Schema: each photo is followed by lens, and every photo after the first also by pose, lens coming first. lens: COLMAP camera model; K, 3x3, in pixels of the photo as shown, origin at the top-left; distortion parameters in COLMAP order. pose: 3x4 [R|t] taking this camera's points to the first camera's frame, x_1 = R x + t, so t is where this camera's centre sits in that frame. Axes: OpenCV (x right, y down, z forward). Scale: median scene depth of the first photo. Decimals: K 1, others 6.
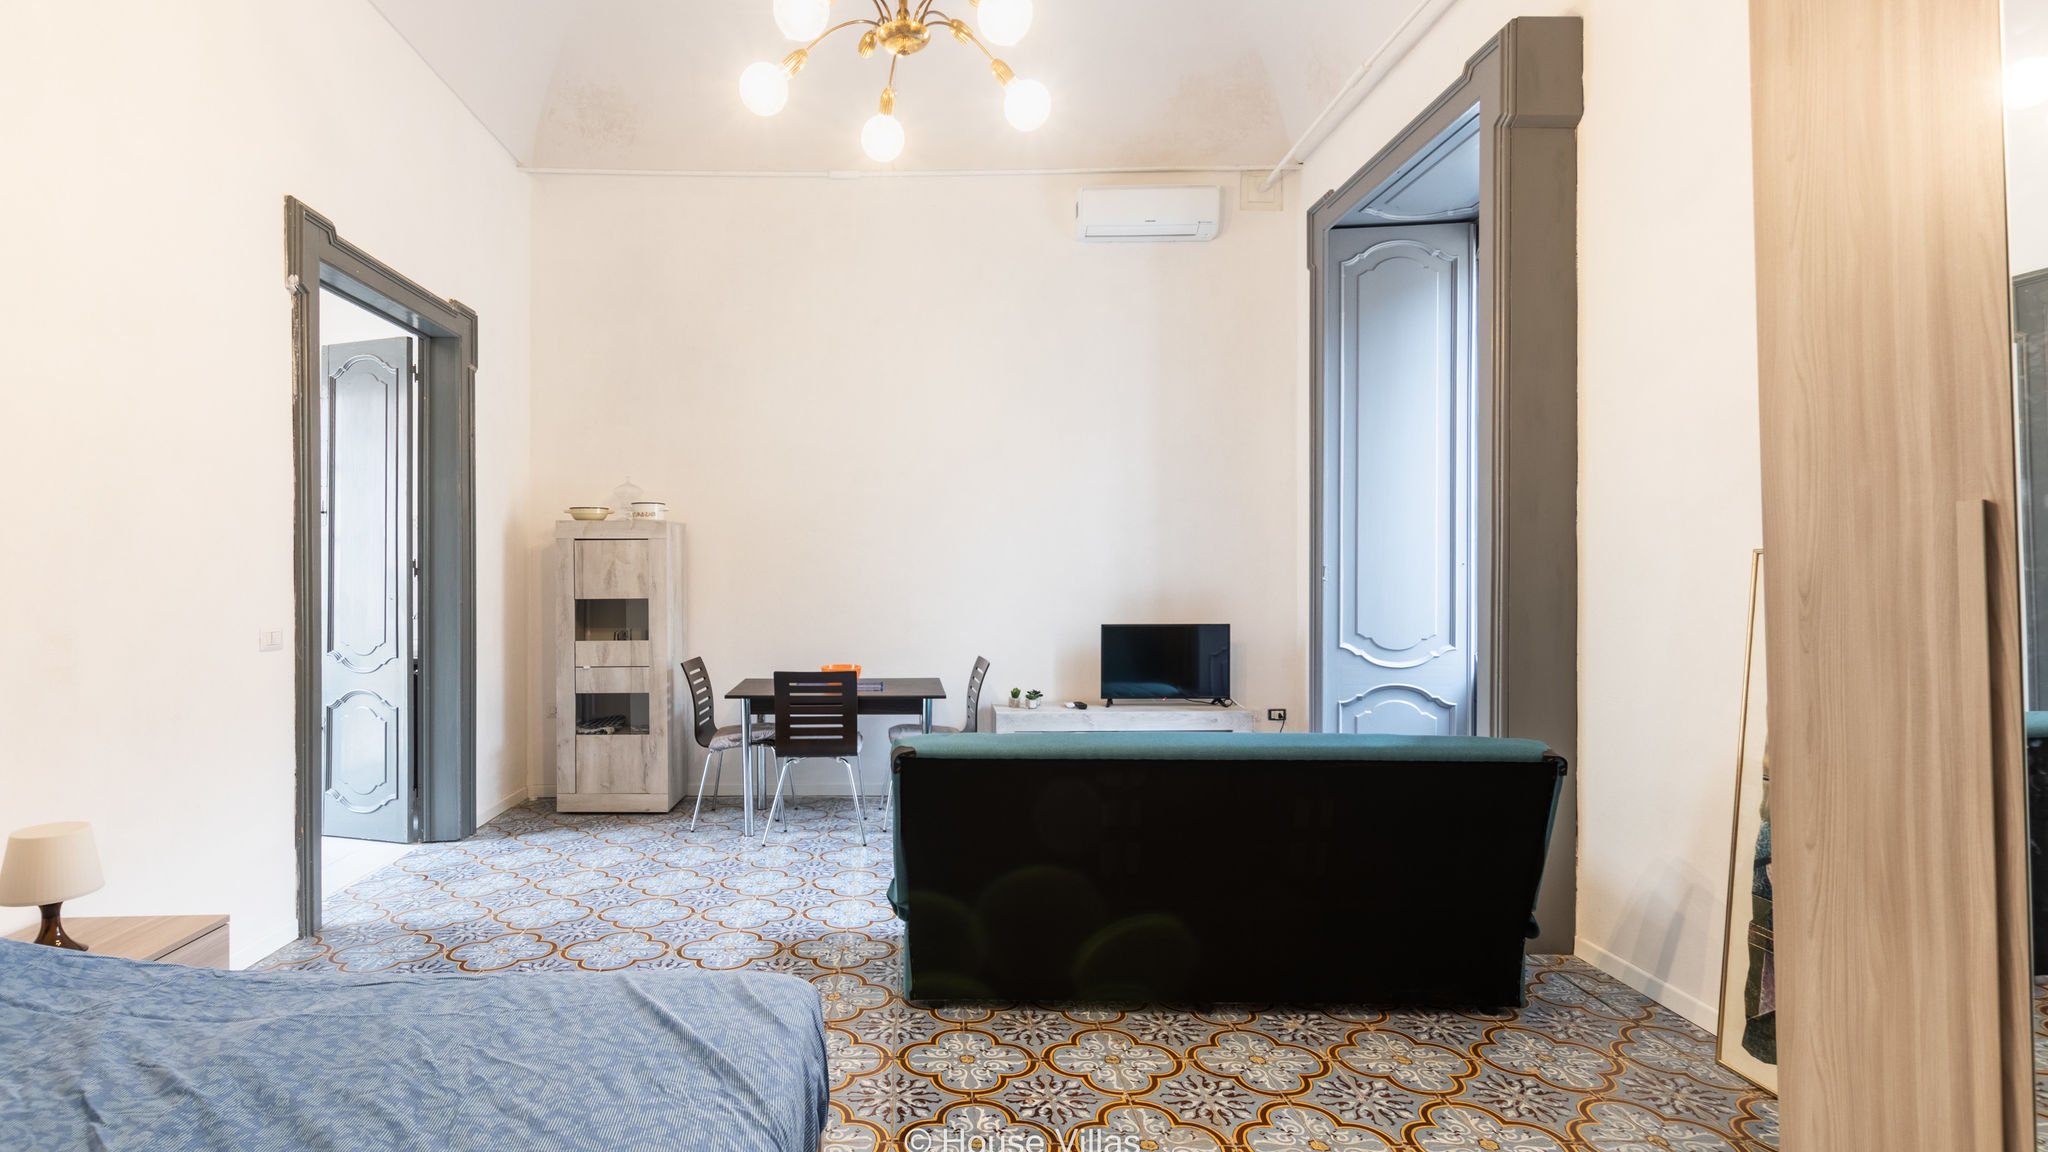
lens RADIAL K [[982.0, 0, 926.1], [0, 982.0, 569.7], [0, 0, 1]] dist [0.002510, -0.000344]
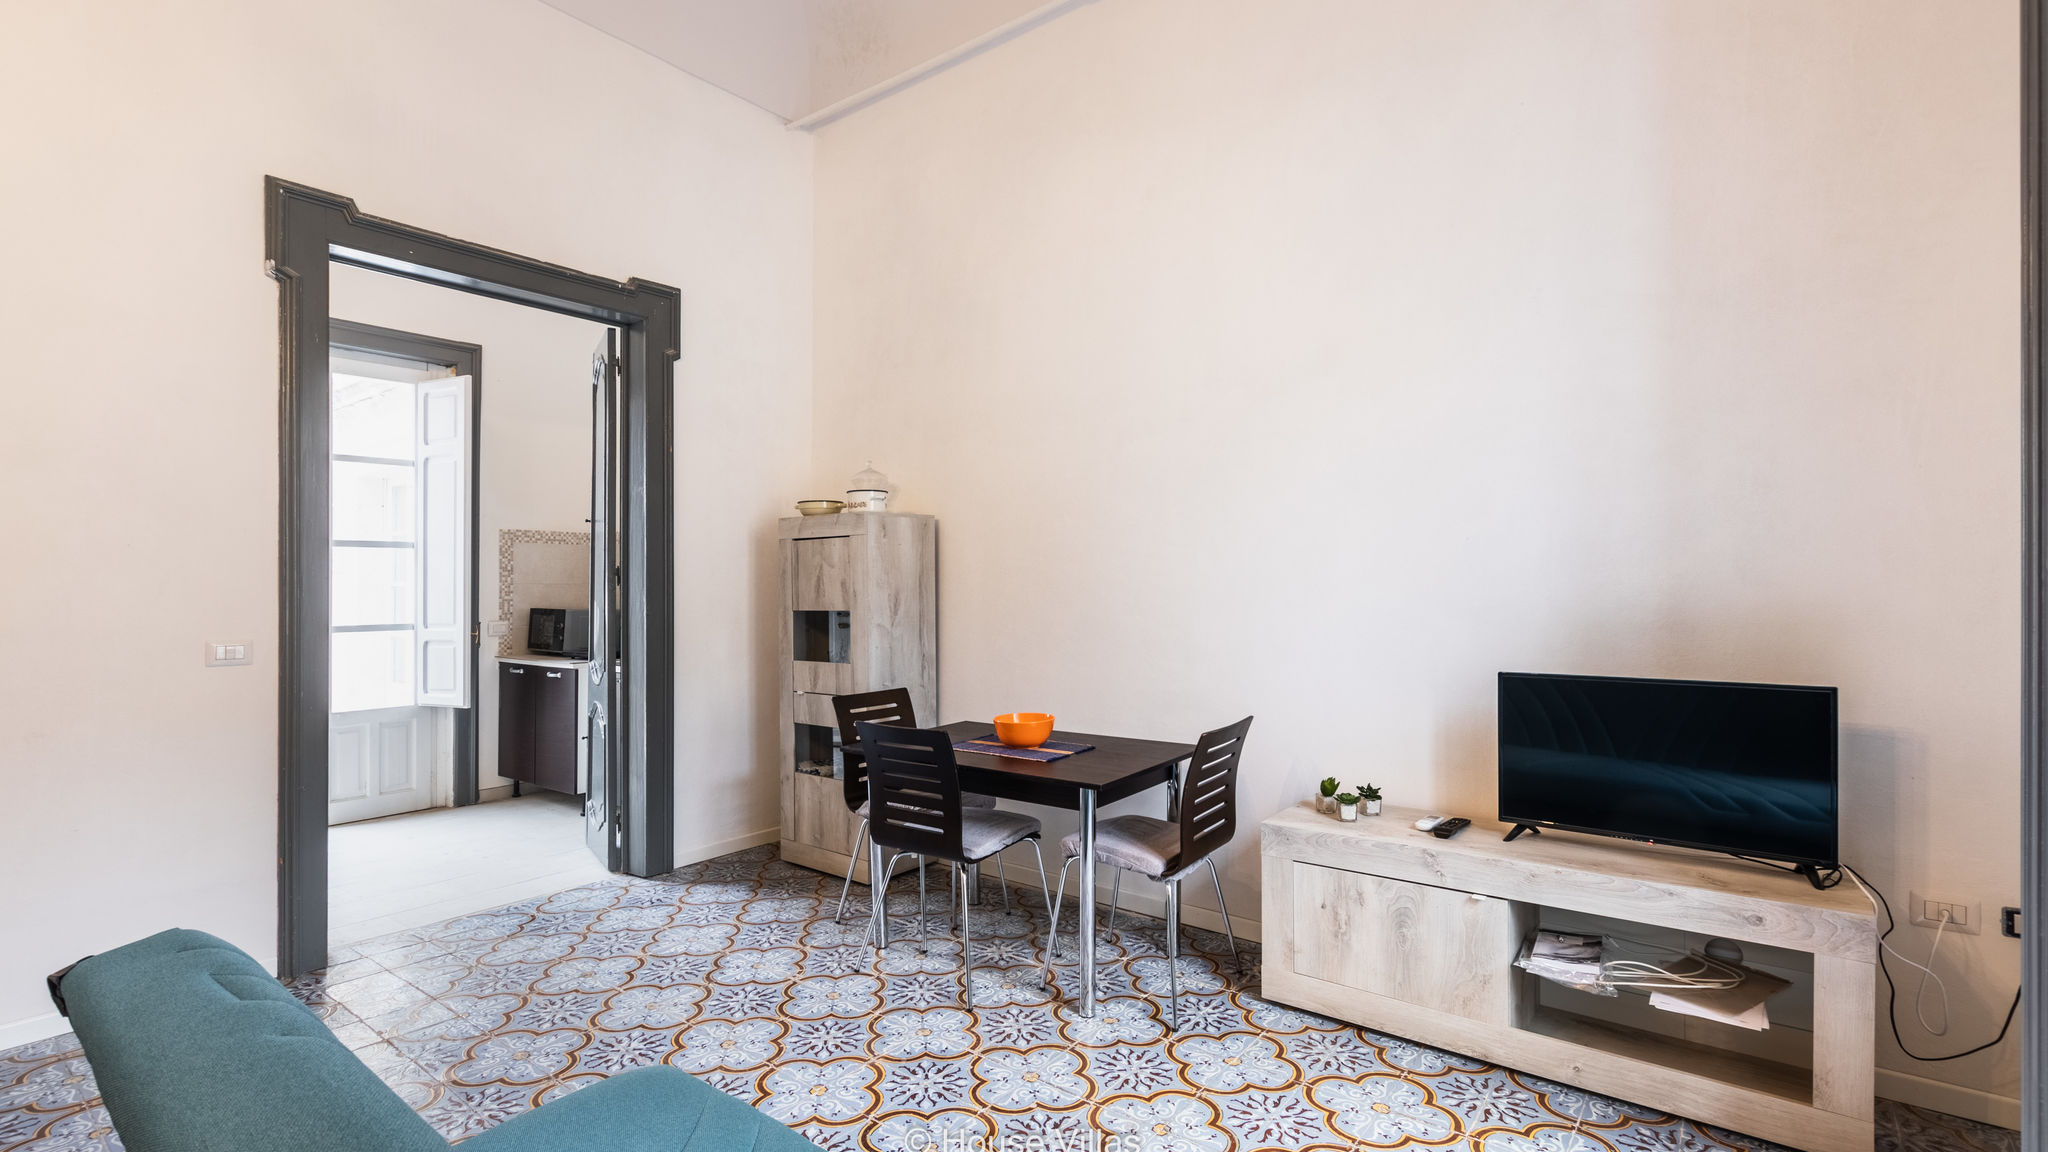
lens RADIAL K [[938.8, 0, 1035.1], [0, 938.8, 561.4], [0, 0, 1]] dist [-0.008728, -0.000581]
pose [[0.785070, -0.021290, -0.619041, 0.336985], [0.007088, 0.999652, -0.025391, 0.010965], [0.619366, 0.015546, 0.784948, 0.546401]]
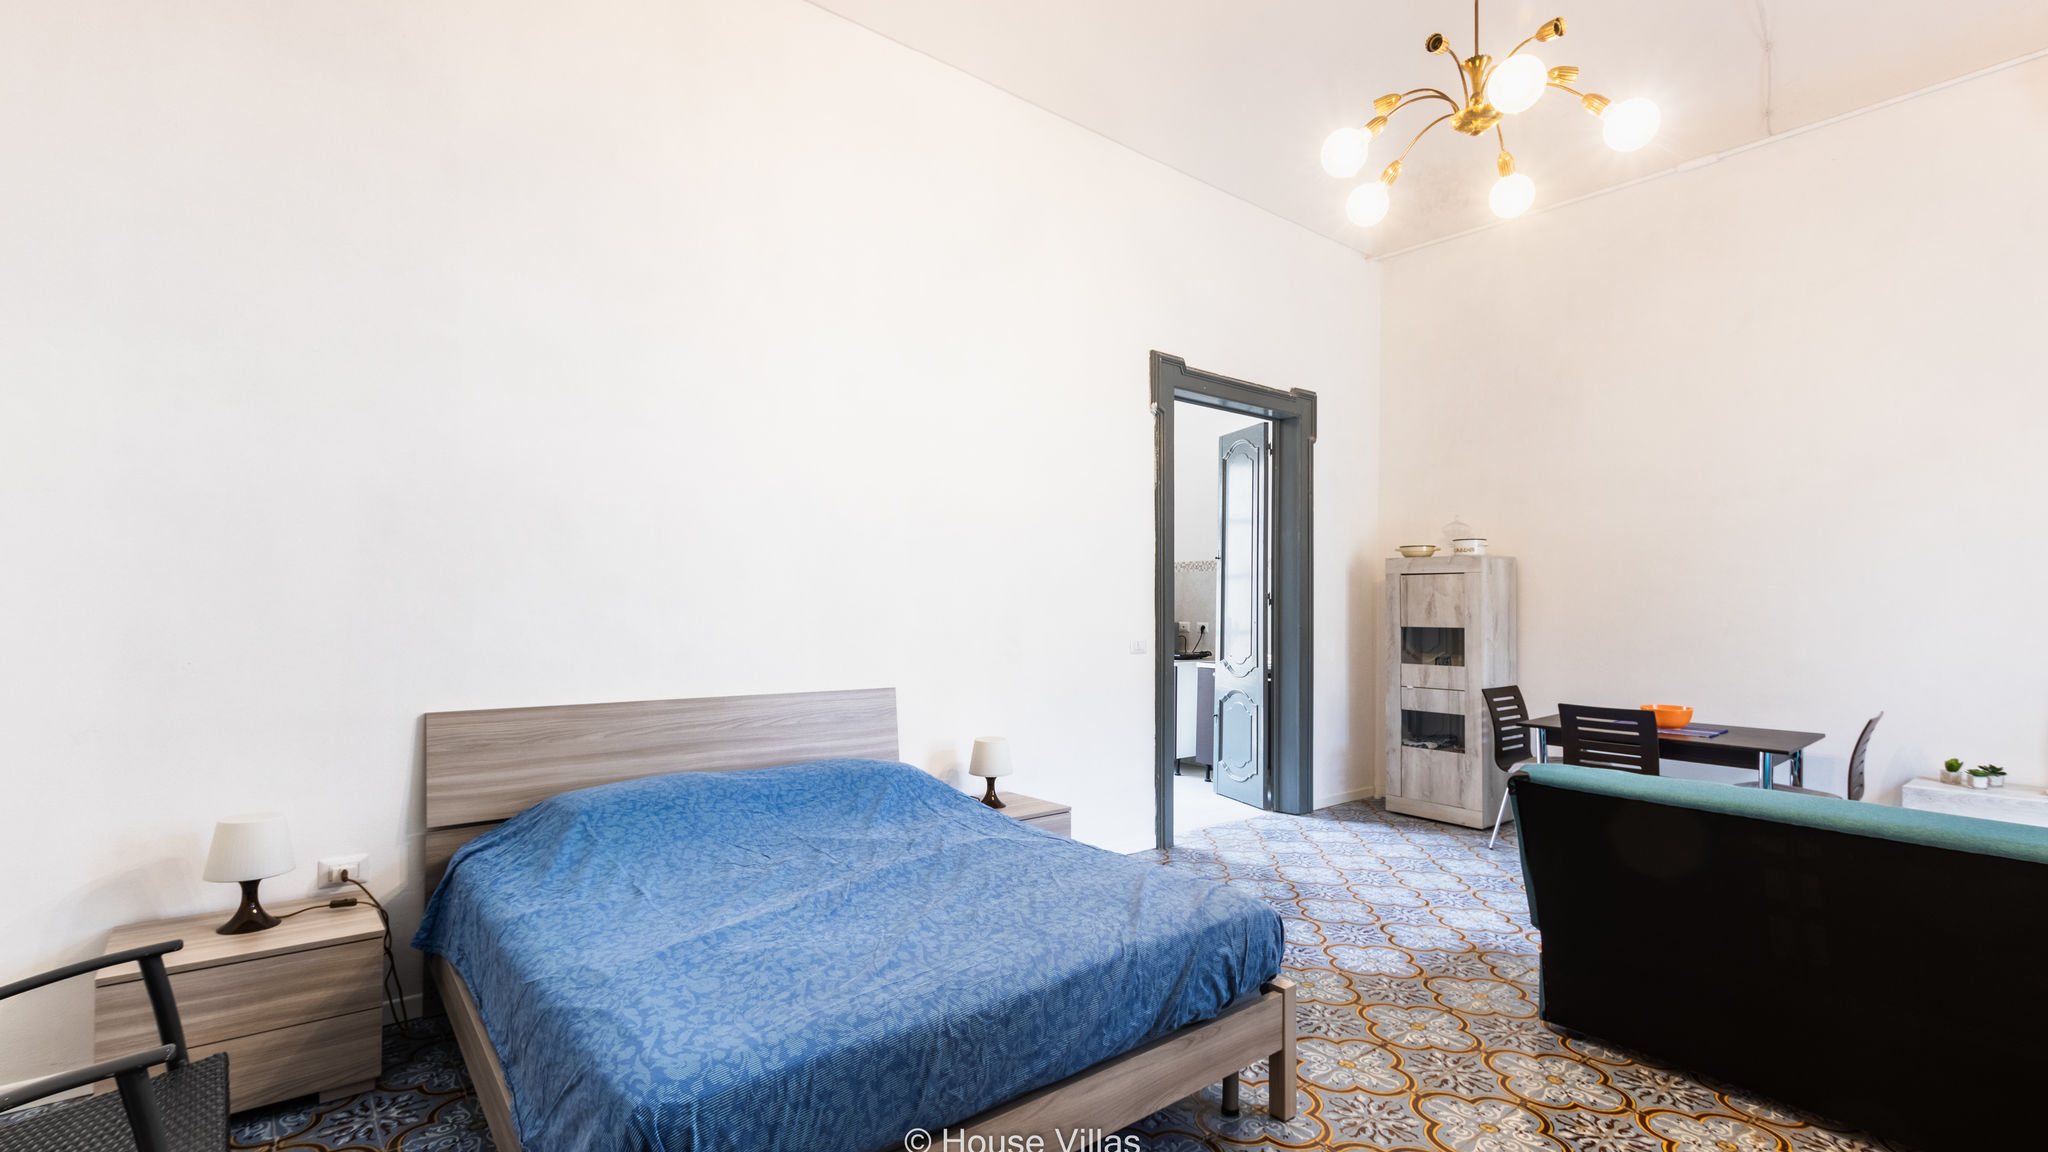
lens RADIAL K [[940.9, 0, 1014.9], [0, 940.9, 597.4], [0, 0, 1]] dist [0.000287, -0.000315]
pose [[0.609330, 0.002153, -0.792914, 0.261371], [-0.004351, 0.999990, -0.000629, -0.001680], [0.792905, 0.003833, 0.609334, -0.026562]]
